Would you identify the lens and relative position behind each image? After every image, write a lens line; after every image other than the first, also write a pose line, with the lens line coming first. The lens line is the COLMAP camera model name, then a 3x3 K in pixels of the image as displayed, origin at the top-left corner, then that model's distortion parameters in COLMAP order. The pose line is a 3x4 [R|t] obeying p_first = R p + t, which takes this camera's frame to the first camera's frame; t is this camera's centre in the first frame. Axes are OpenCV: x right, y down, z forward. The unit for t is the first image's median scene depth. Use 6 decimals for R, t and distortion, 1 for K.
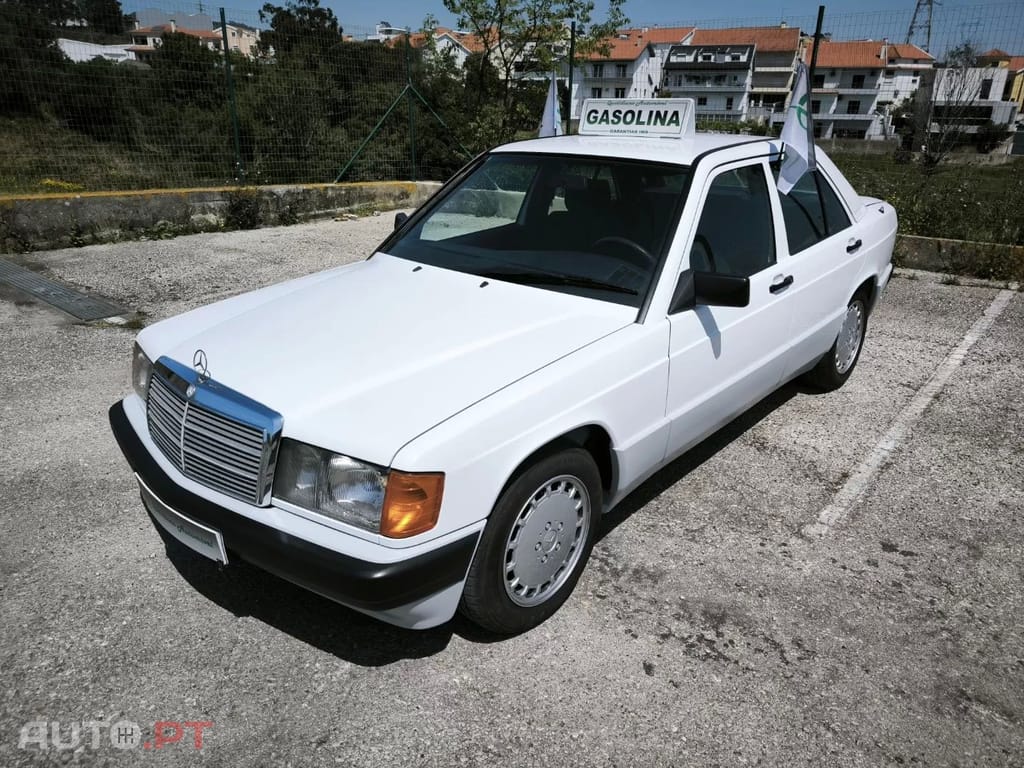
lens RADIAL K [[716.6, 0, 514.5], [0, 716.6, 381.6], [0, 0, 1]] dist [0.041078, -0.030566]
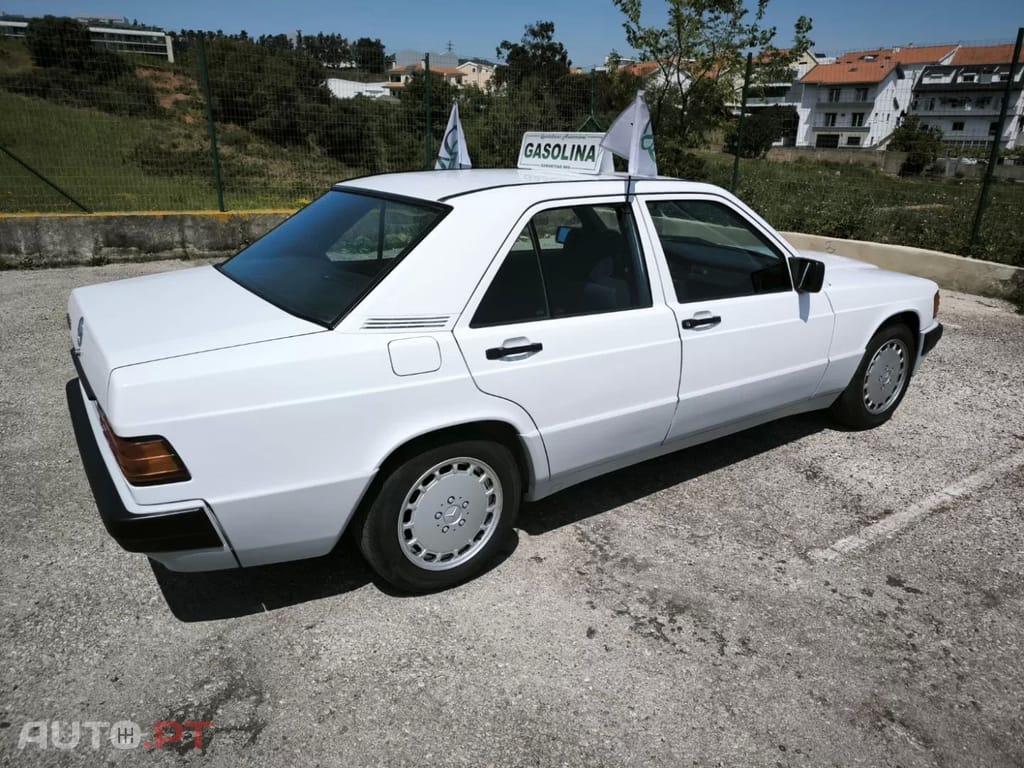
lens RADIAL K [[716.6, 0, 502.9], [0, 716.6, 380.8], [0, 0, 1]] dist [0.041078, -0.030566]
pose [[0.954156, 0.093945, -0.284184, 0.095971], [-0.103755, 0.994409, -0.019629, 0.011400], [0.280751, 0.048215, 0.958569, -0.040961]]
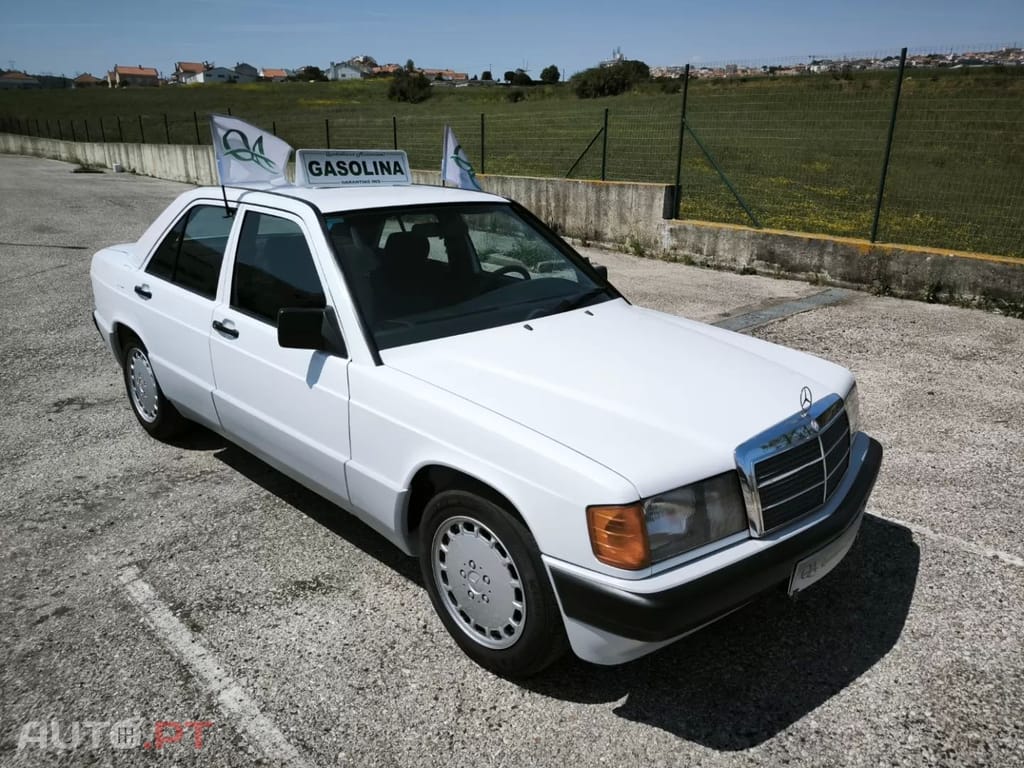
lens RADIAL K [[716.6, 0, 507.3], [0, 716.6, 386.1], [0, 0, 1]] dist [0.041078, -0.030566]
pose [[-0.101375, 0.298469, -0.949020, 0.465503], [-0.365588, 0.876012, 0.314560, -0.197984], [0.925240, 0.378839, 0.020311, 0.515585]]
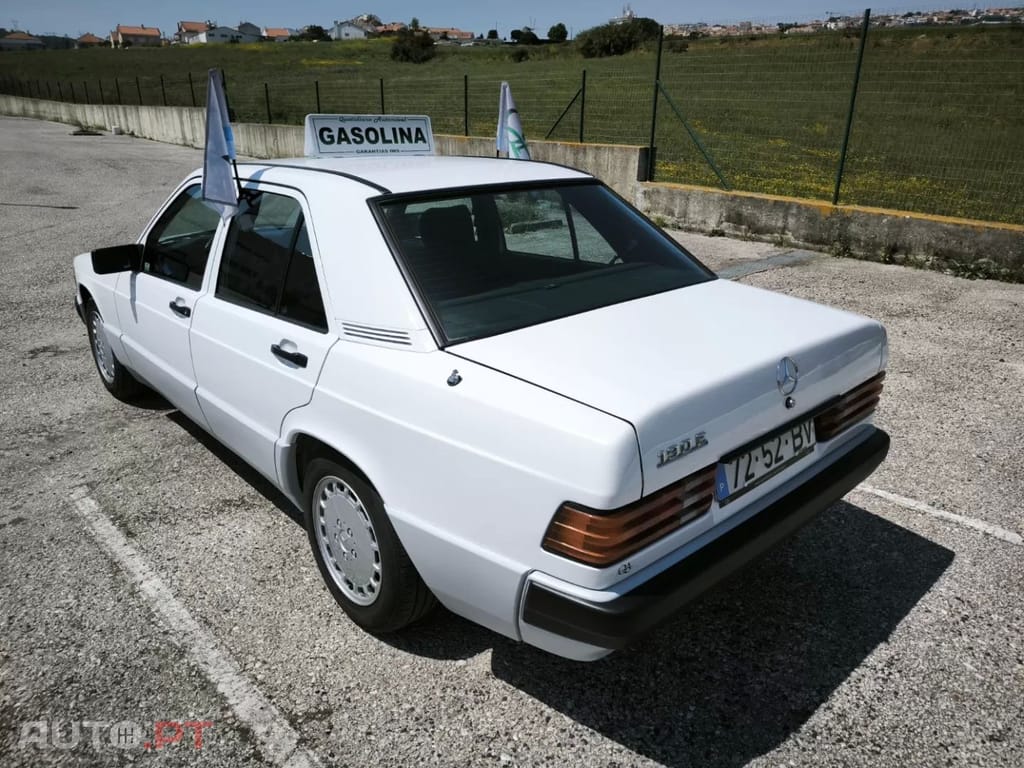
lens RADIAL K [[716.6, 0, 498.6], [0, 716.6, 384.8], [0, 0, 1]] dist [0.041078, -0.030566]
pose [[-0.121764, 0.340706, -0.932251, 0.504928], [-0.363997, 0.858474, 0.361286, -0.221947], [0.923406, 0.383329, 0.019485, 0.574611]]
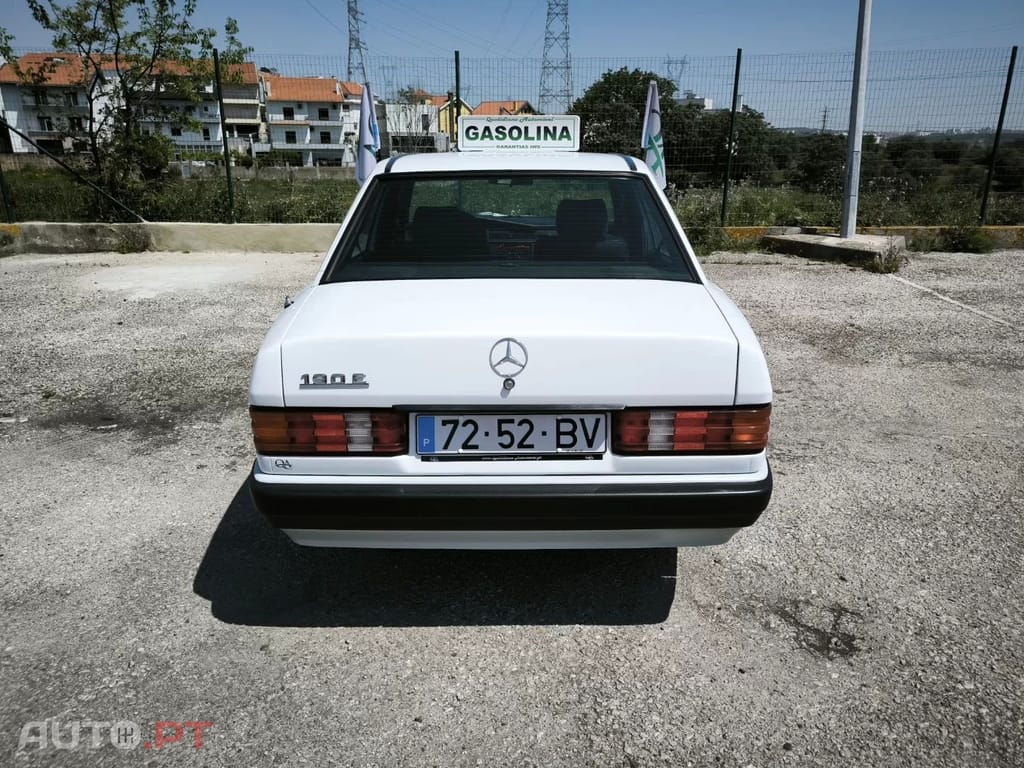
lens RADIAL K [[716.6, 0, 510.5], [0, 716.6, 380.2], [0, 0, 1]] dist [0.041078, -0.030566]
pose [[0.782550, -0.210485, 0.585928, -0.326578], [0.233451, 0.971654, 0.037259, 0.001542], [-0.577162, 0.107628, 0.809506, 0.013630]]
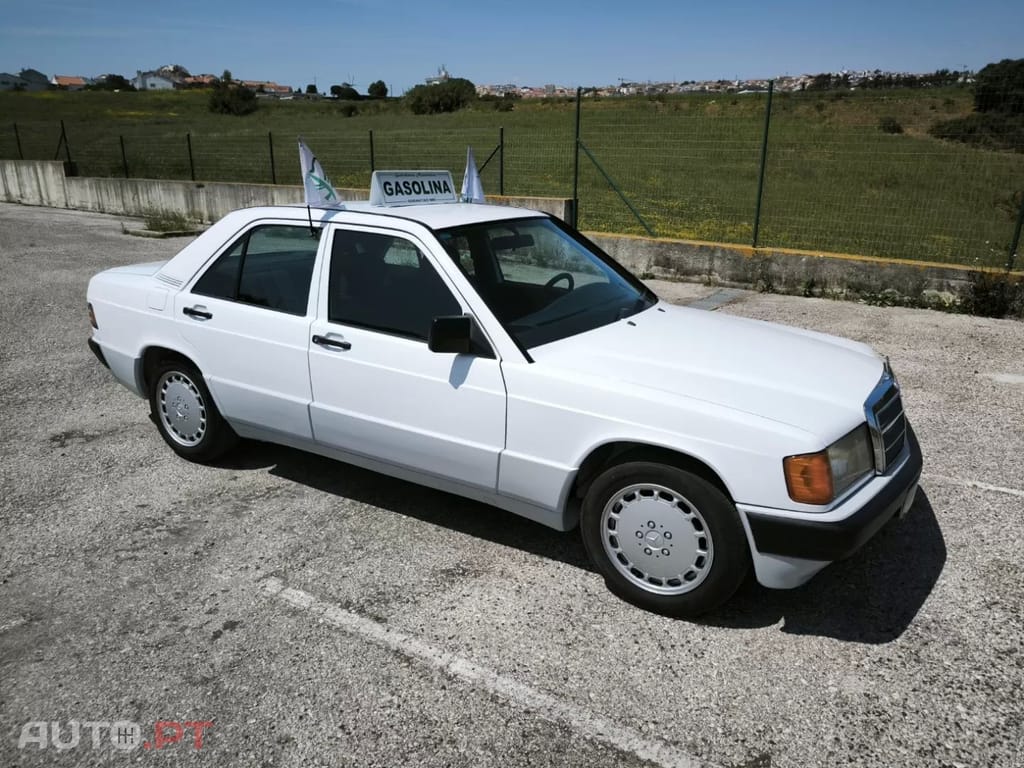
lens RADIAL K [[716.6, 0, 512.6], [0, 716.6, 380.7], [0, 0, 1]] dist [0.041078, -0.030566]
pose [[0.128365, 0.273401, -0.953296, 0.509851], [-0.360619, 0.908314, 0.211942, -0.147907], [0.923838, 0.316571, 0.215189, 0.379190]]
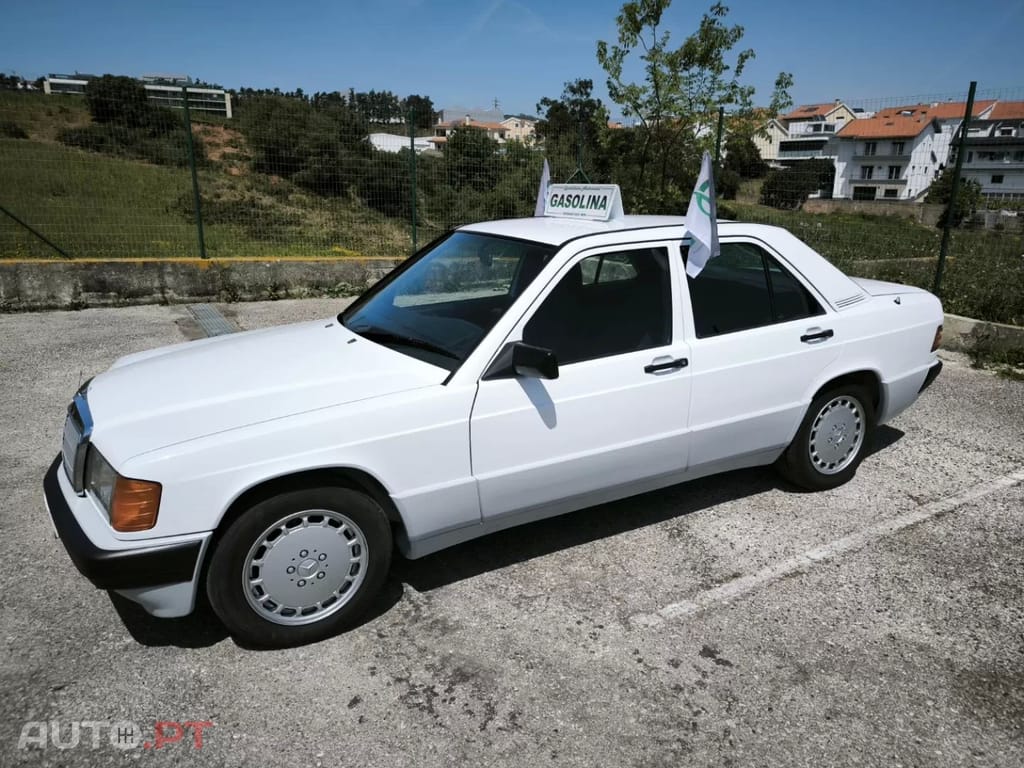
lens RADIAL K [[716.6, 0, 519.1], [0, 716.6, 375.6], [0, 0, 1]] dist [0.041078, -0.030566]
pose [[0.941841, 0.084968, -0.325139, 0.204903], [-0.119158, 0.989083, -0.086694, -0.004709], [0.314223, 0.120395, 0.941684, 0.002862]]
